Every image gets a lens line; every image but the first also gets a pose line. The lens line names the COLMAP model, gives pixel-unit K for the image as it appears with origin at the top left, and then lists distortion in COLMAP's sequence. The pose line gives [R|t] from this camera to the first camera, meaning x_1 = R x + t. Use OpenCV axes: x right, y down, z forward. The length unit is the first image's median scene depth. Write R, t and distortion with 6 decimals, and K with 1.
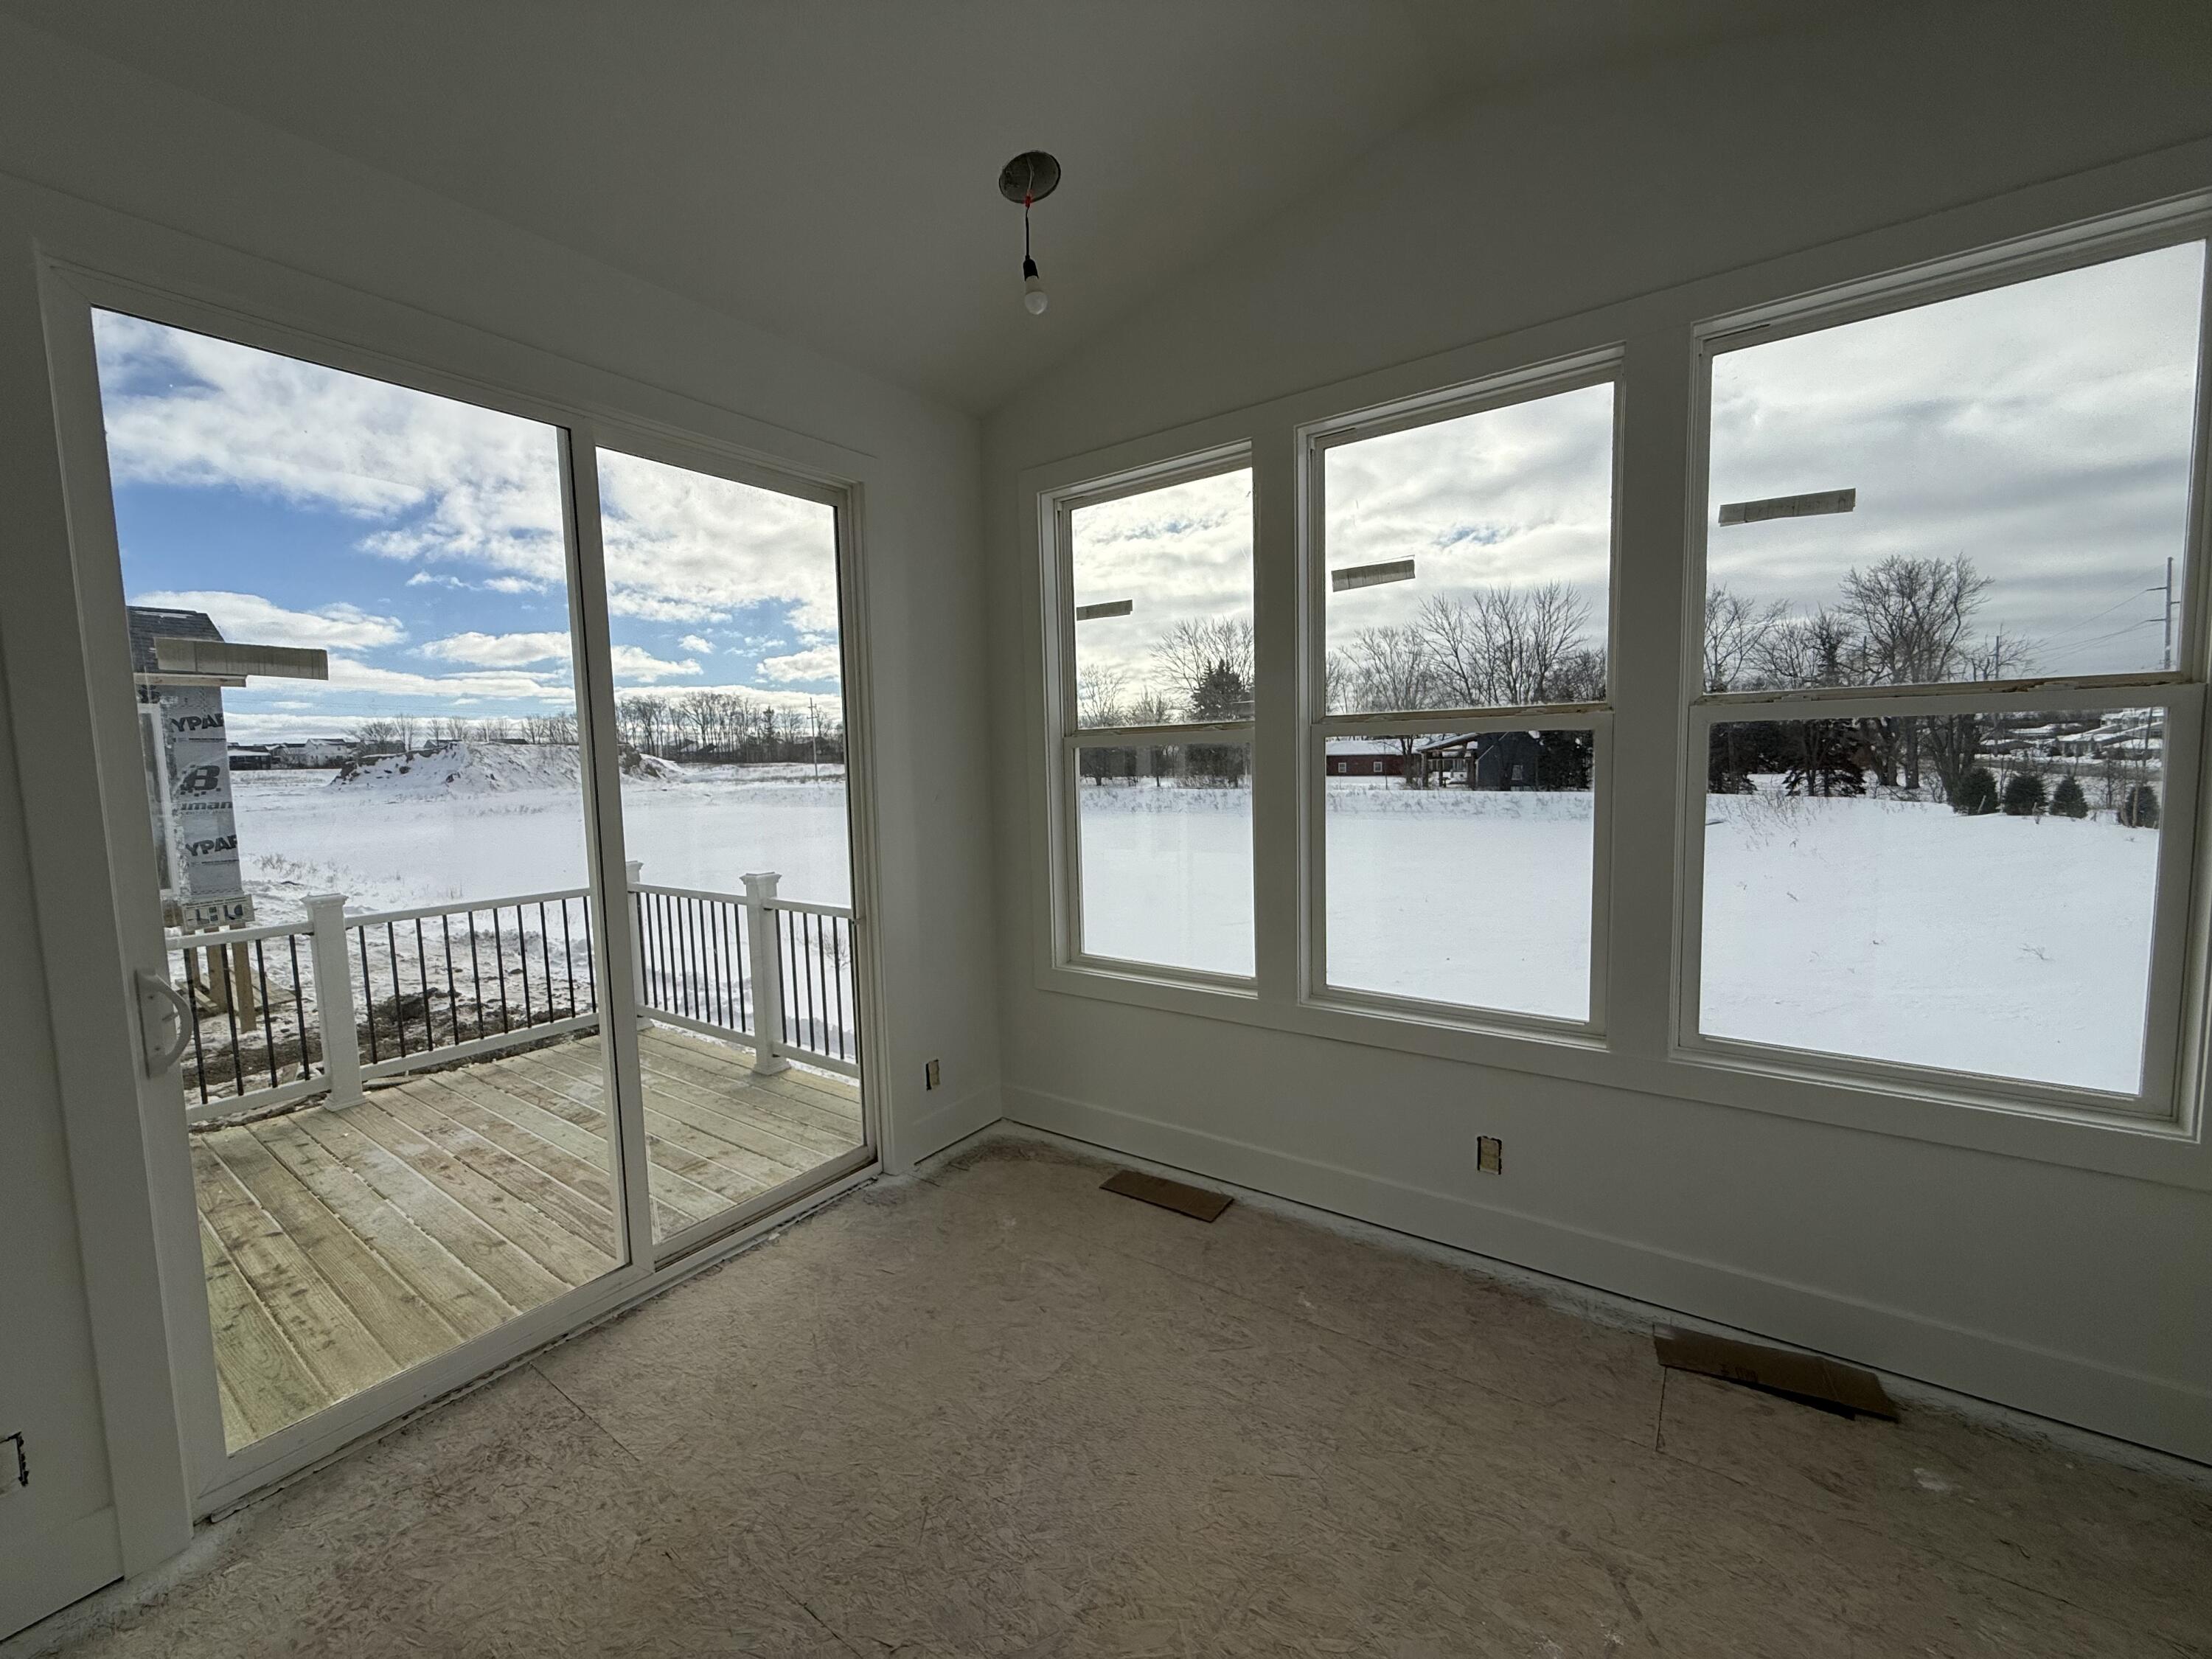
lens RADIAL K [[879.7, 0, 1101.0], [0, 879.7, 826.9], [0, 0, 1]] dist [0.000179, 0.000006]
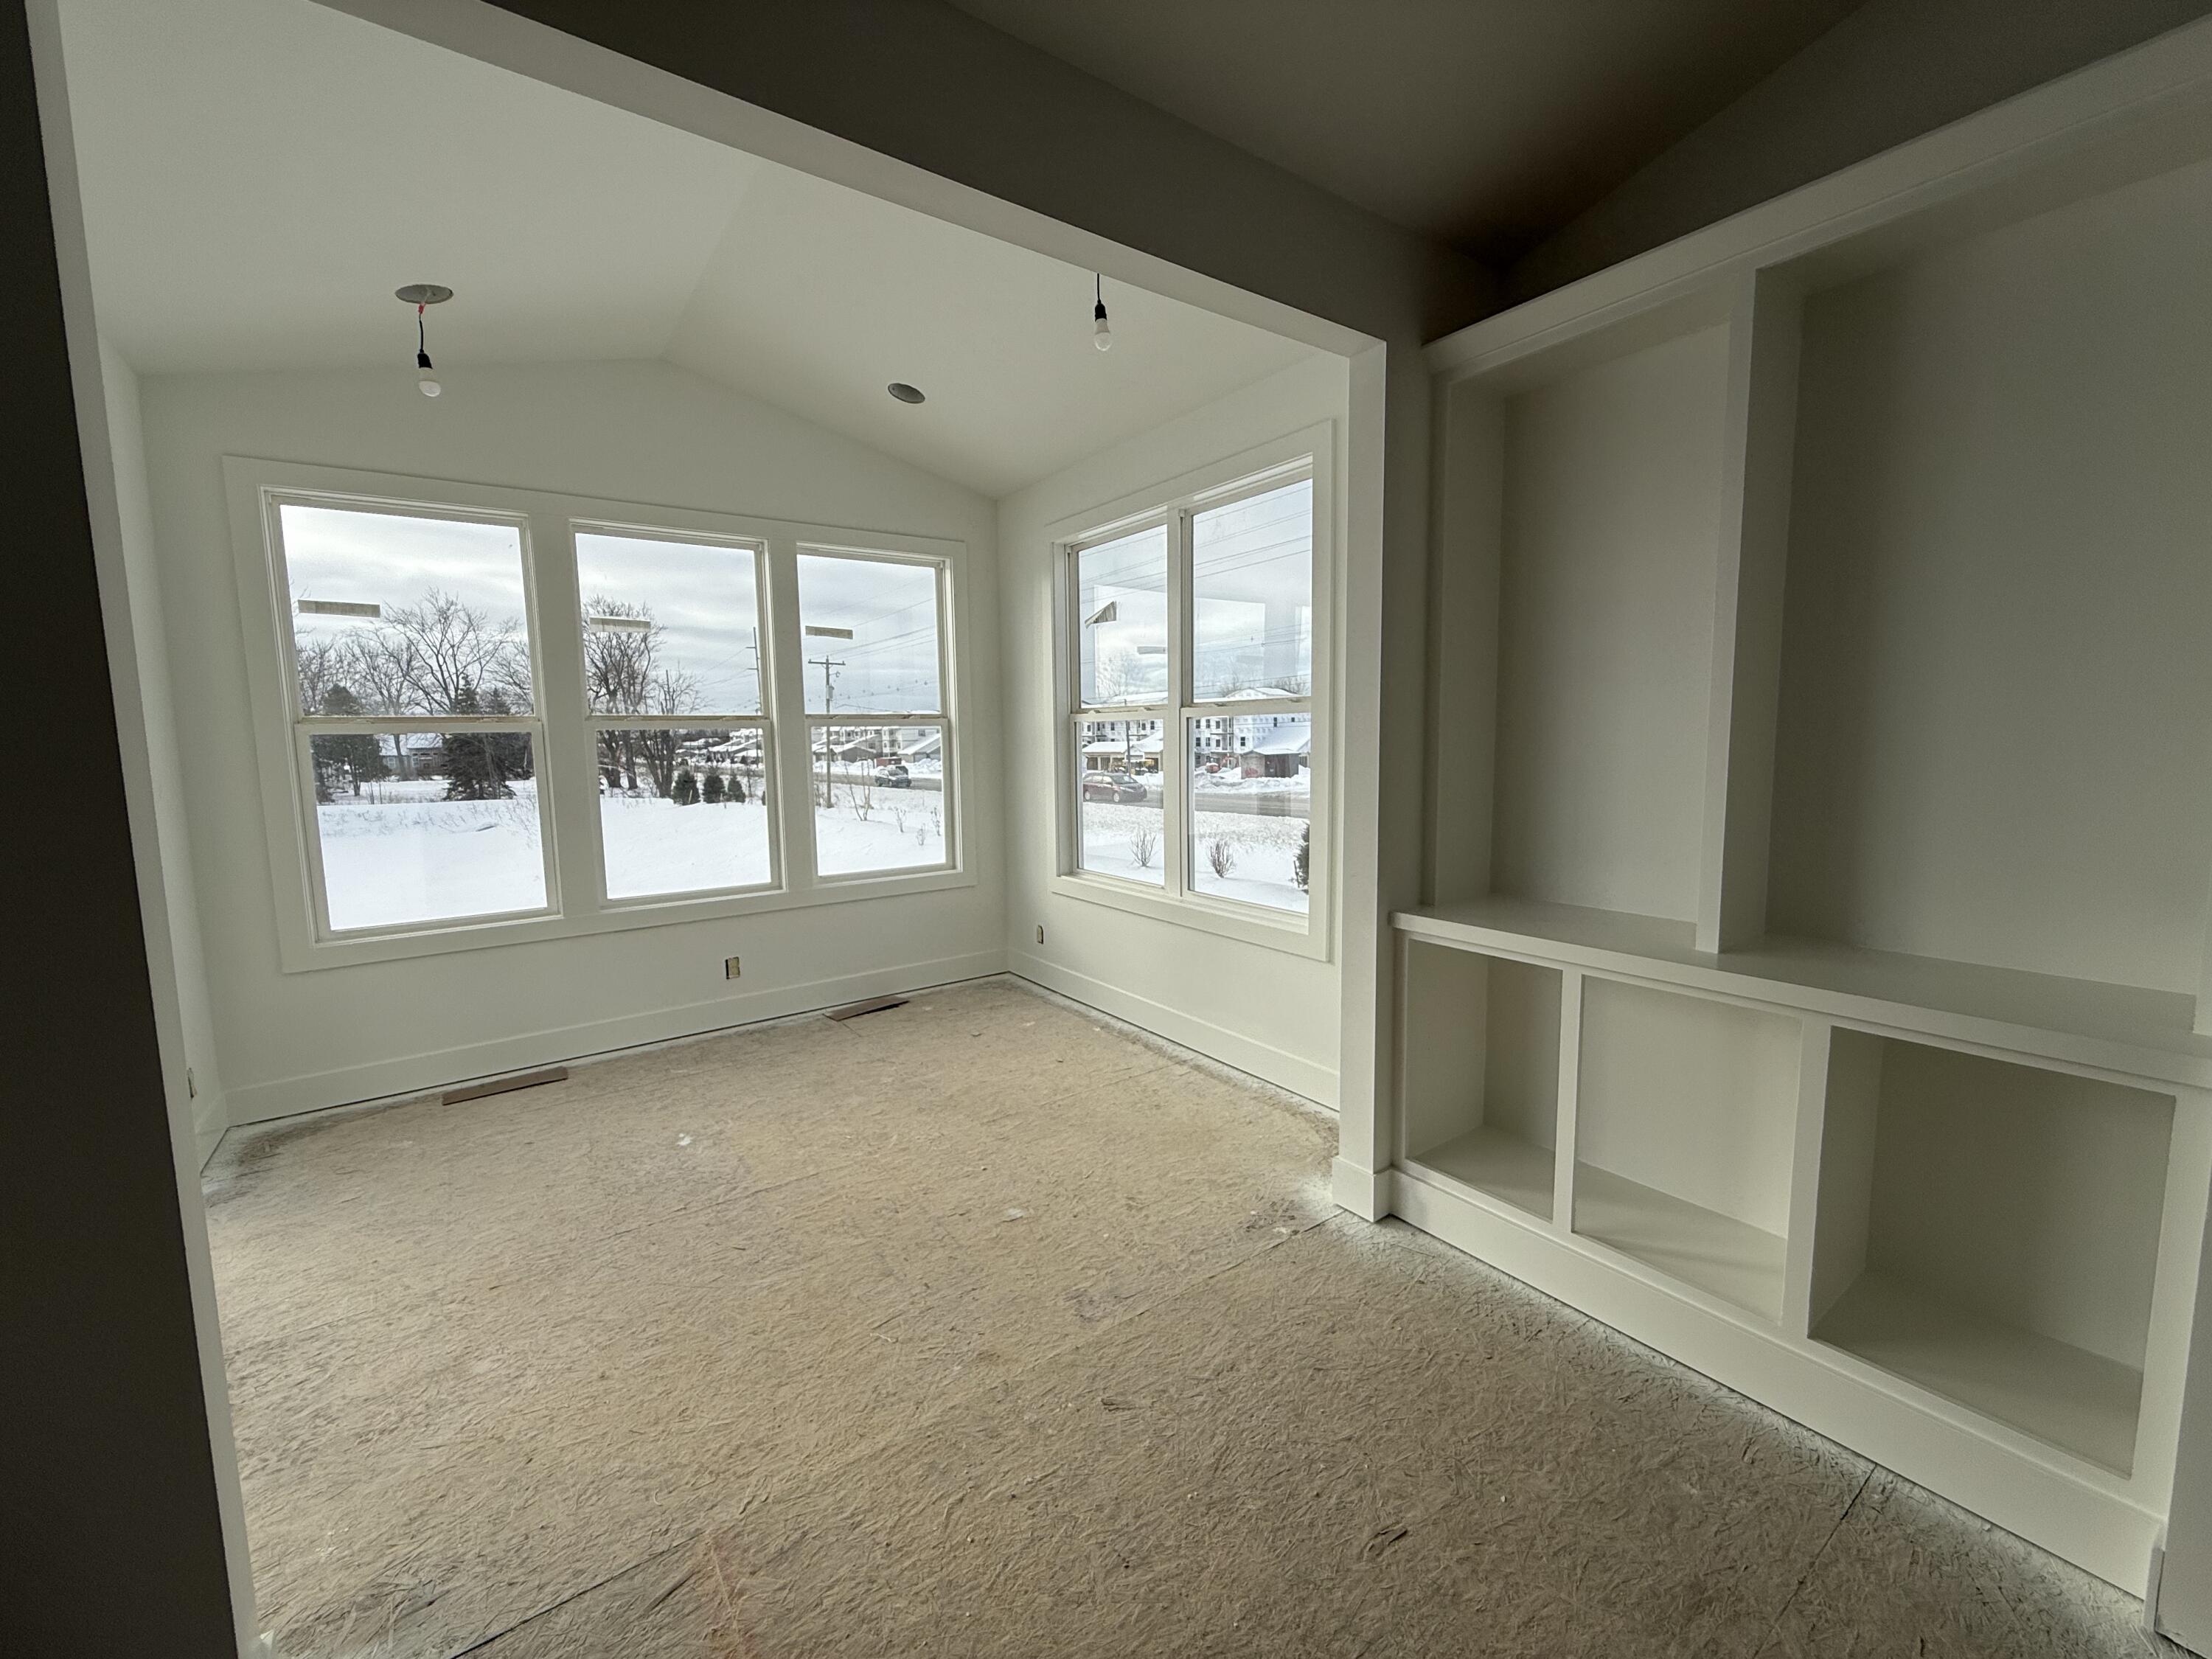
lens RADIAL K [[874.6, 0, 1100.6], [0, 874.6, 826.9], [0, 0, 1]] dist [-0.000430, -0.000084]
pose [[0.319431, -0.077828, 0.944408, -0.517843], [0.086591, 0.994849, 0.052697, 0.033010], [-0.943645, 0.064944, 0.324525, -0.155786]]
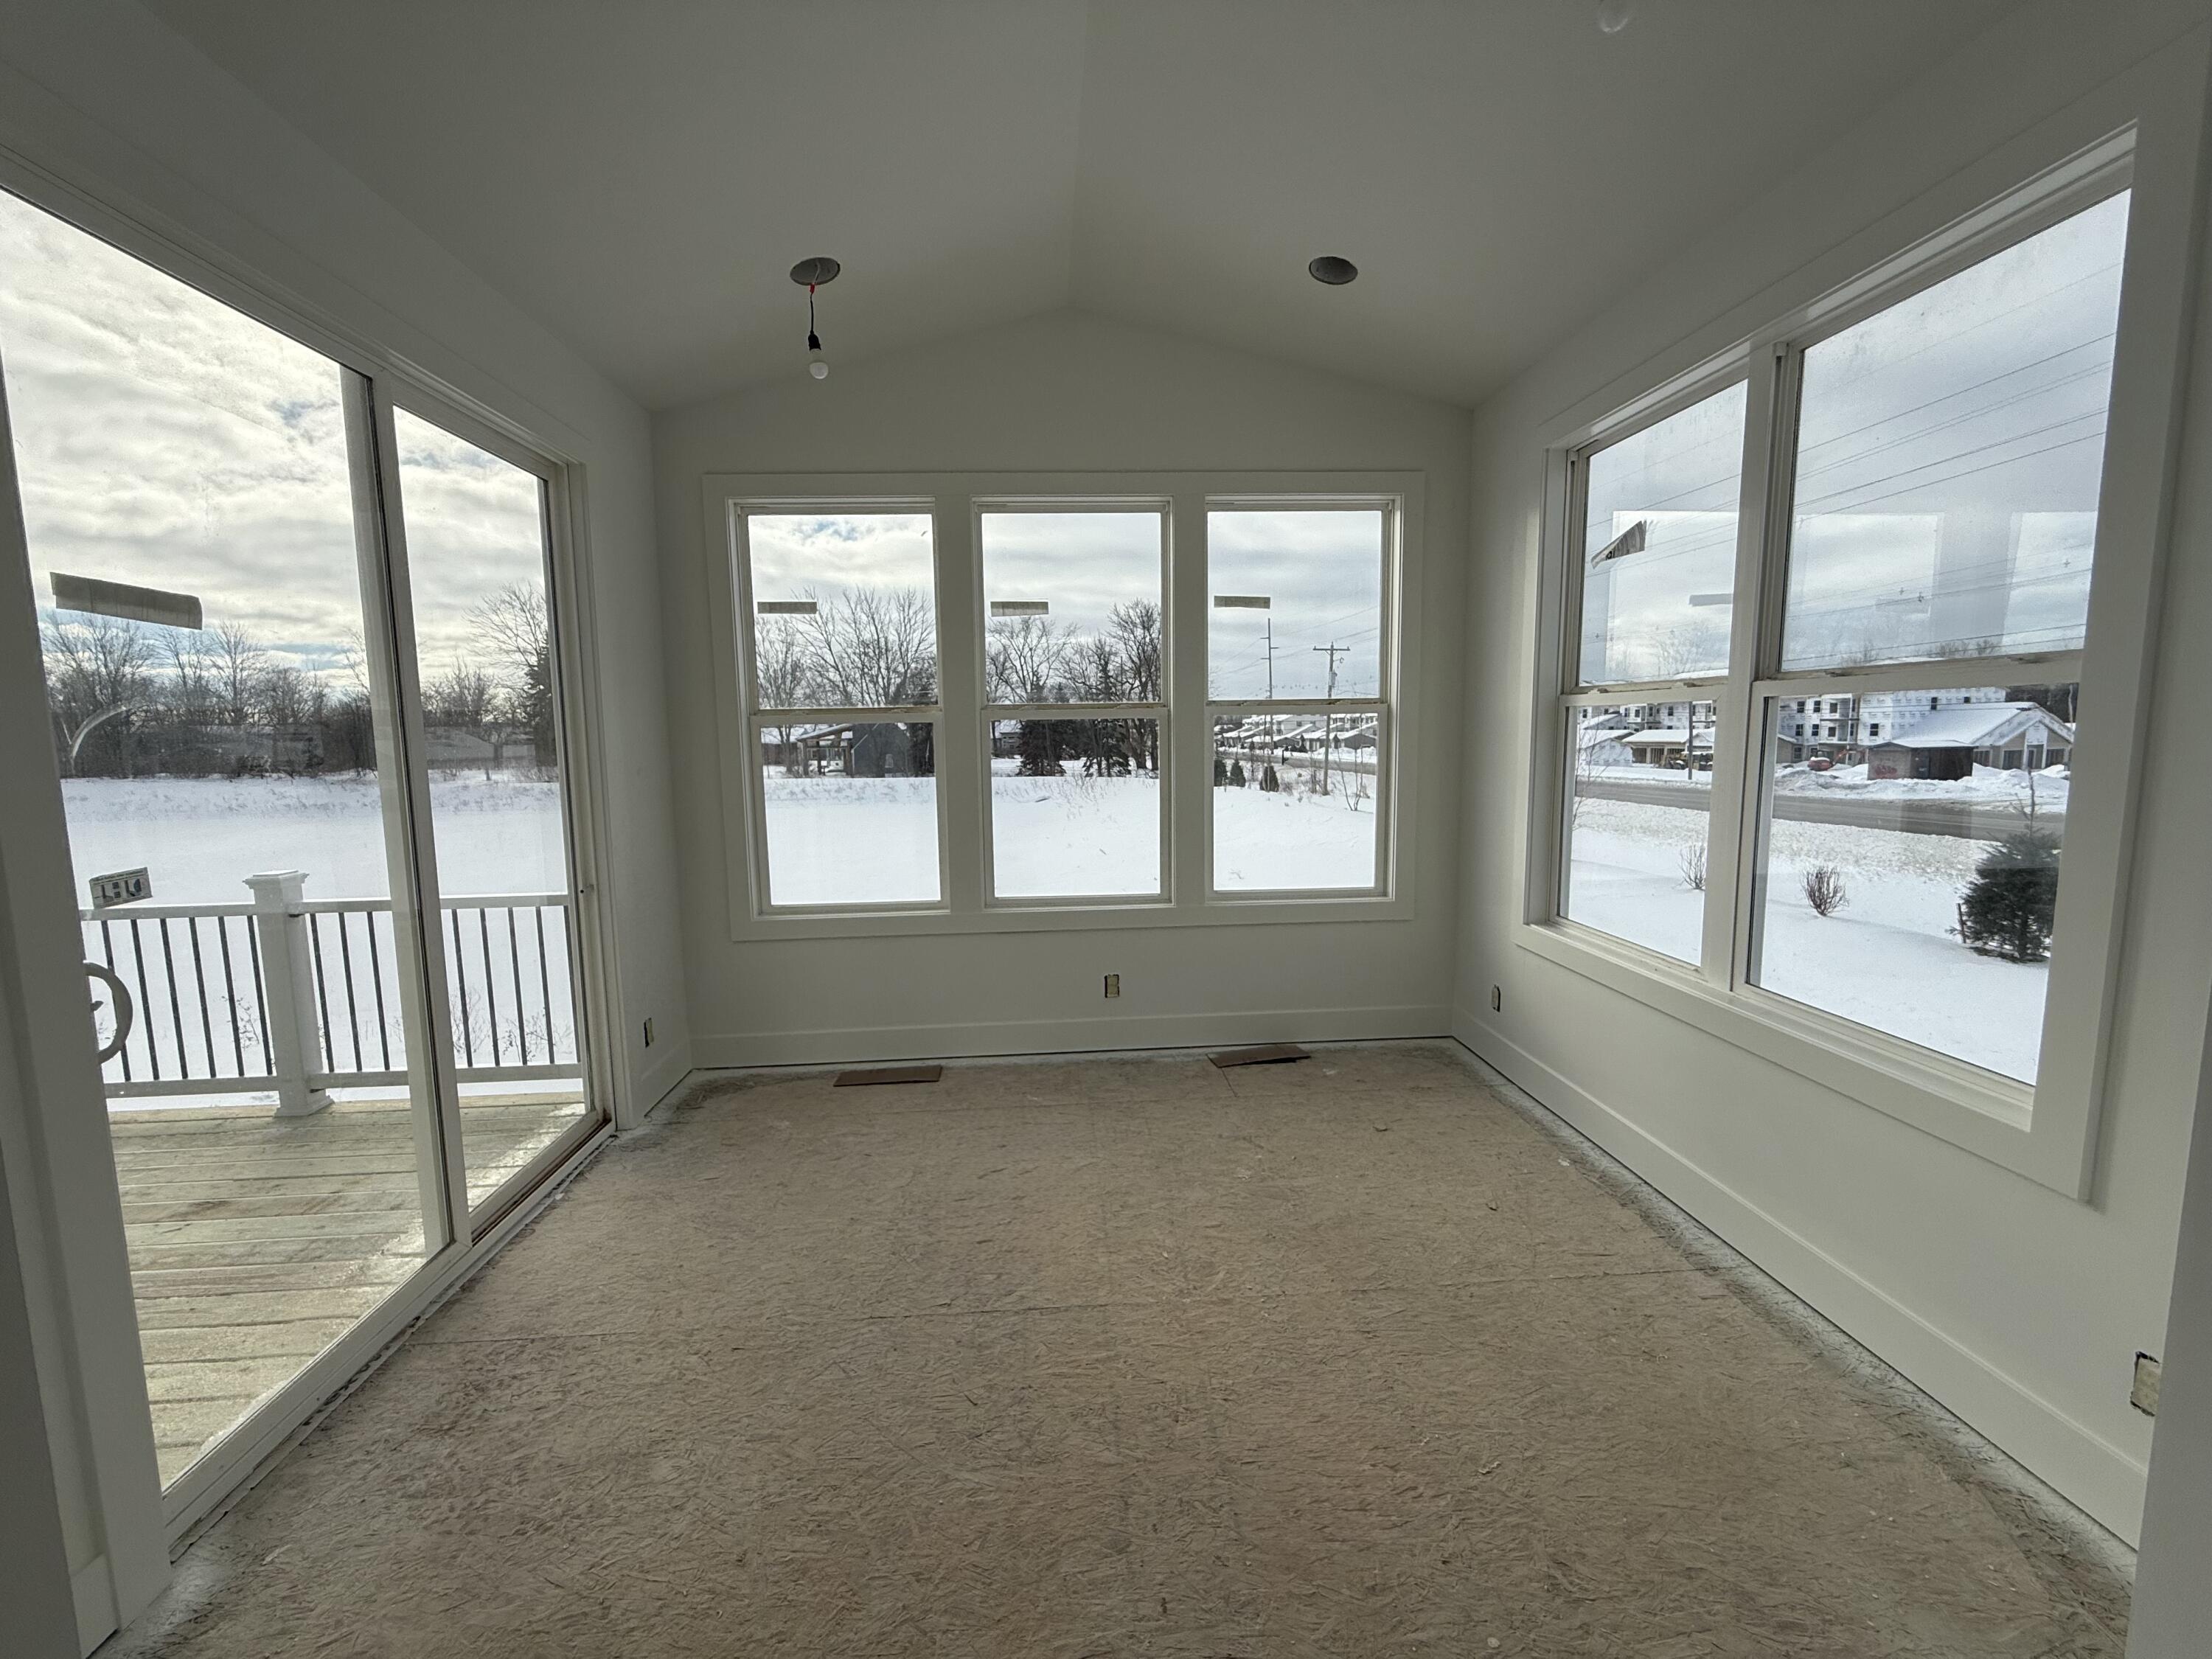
lens RADIAL K [[879.7, 0, 1101.0], [0, 879.7, 826.9], [0, 0, 1]] dist [0.000179, 0.000006]
pose [[0.772301, -0.055028, 0.632869, -0.301381], [0.047481, 0.998455, 0.028873, 0.021443], [-0.633480, 0.007751, 0.773720, -0.115942]]
